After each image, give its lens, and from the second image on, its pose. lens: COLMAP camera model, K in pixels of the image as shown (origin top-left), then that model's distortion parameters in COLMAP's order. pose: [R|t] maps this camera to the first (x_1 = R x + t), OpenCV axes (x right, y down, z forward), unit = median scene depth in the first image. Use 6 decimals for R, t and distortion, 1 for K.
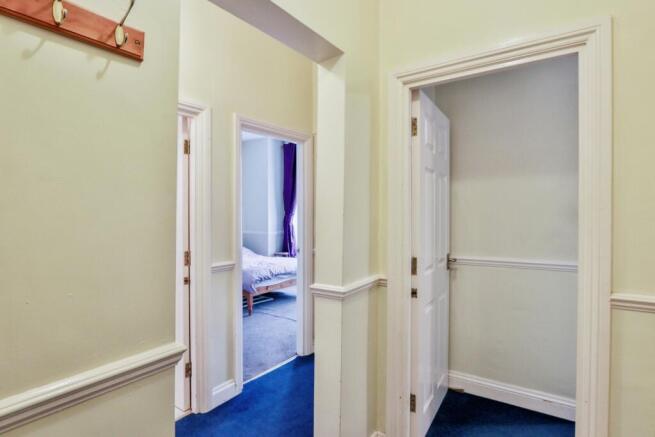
lens RADIAL K [[361.9, 0, 327.5], [0, 361.9, 218.5], [0, 0, 1]] dist [-0.000262, 0.001015]
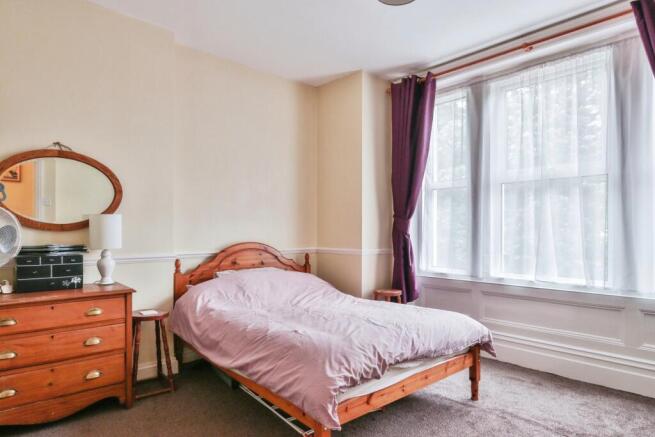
lens RADIAL K [[375.1, 0, 328.1], [0, 375.1, 211.0], [0, 0, 1]] dist [-0.003025, 0.000528]
pose [[0.975971, -0.000491, -0.217901, -0.097393], [-0.014849, 0.997523, -0.068757, 0.020883], [0.217395, 0.070340, 0.973546, 0.477872]]
